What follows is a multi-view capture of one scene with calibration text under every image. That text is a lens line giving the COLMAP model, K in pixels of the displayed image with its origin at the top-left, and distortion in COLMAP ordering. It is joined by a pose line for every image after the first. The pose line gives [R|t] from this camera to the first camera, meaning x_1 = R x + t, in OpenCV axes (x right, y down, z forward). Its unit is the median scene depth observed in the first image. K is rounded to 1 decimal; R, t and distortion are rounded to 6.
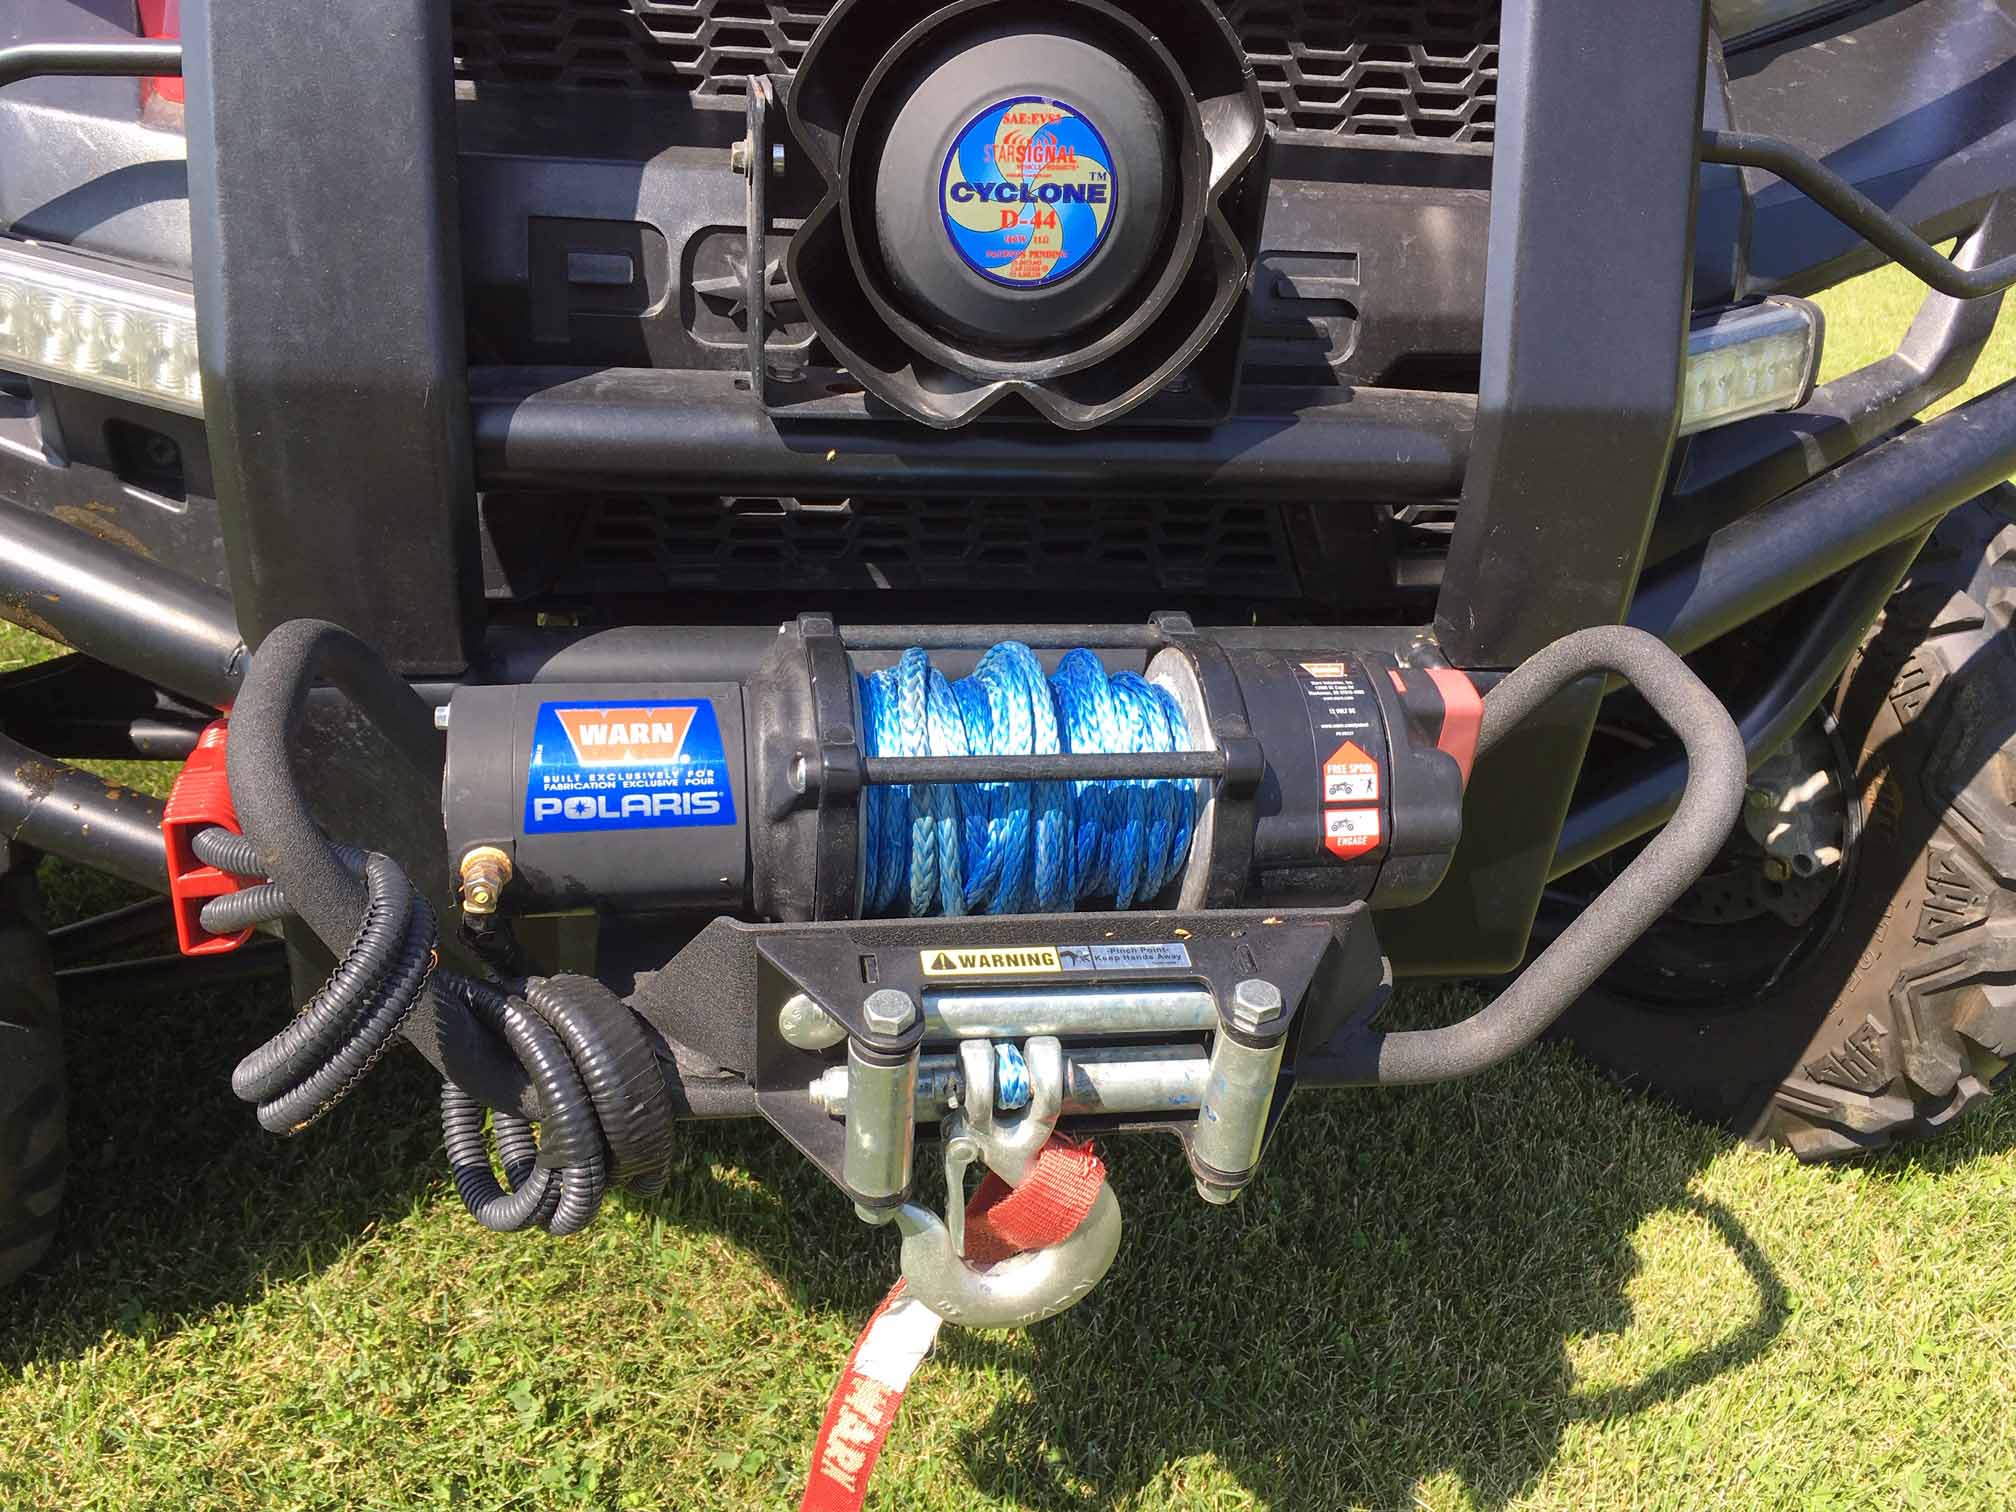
lens RADIAL K [[1813.1, 0, 977.6], [0, 1813.1, 762.9], [0, 0, 1]] dist [0.066832, -0.055867]
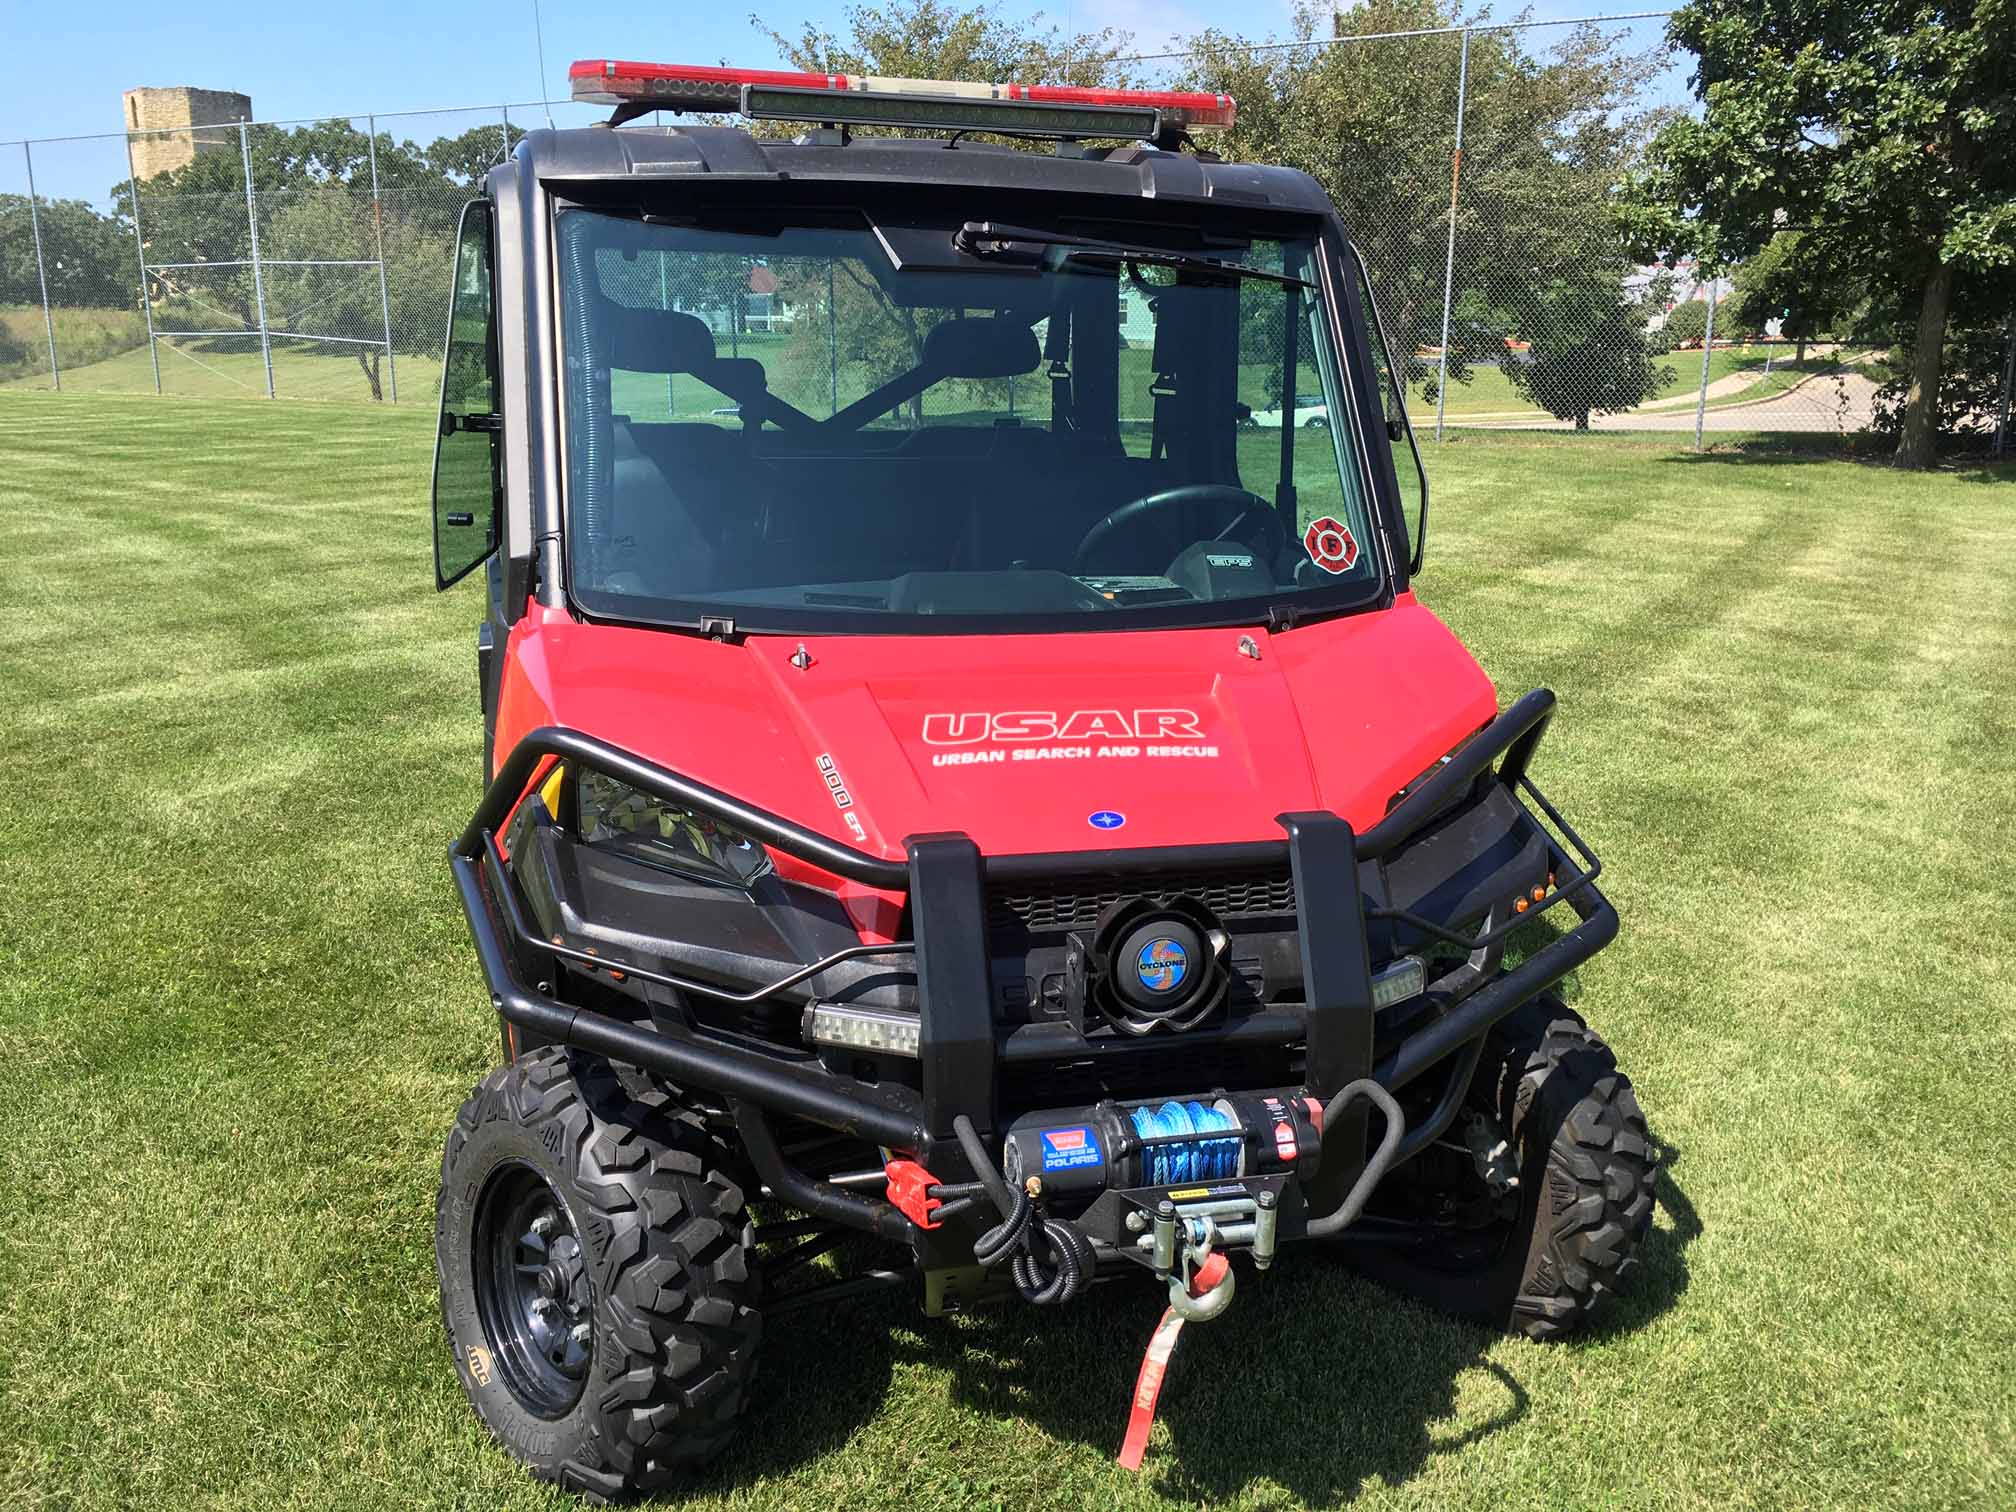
lens RADIAL K [[1813.1, 0, 977.6], [0, 1813.1, 762.9], [0, 0, 1]] dist [0.066832, -0.055867]
pose [[0.994180, -0.086388, 0.064372, -0.451266], [0.100854, 0.956386, -0.274143, 0.194767], [-0.037882, 0.279040, 0.959532, -2.097886]]
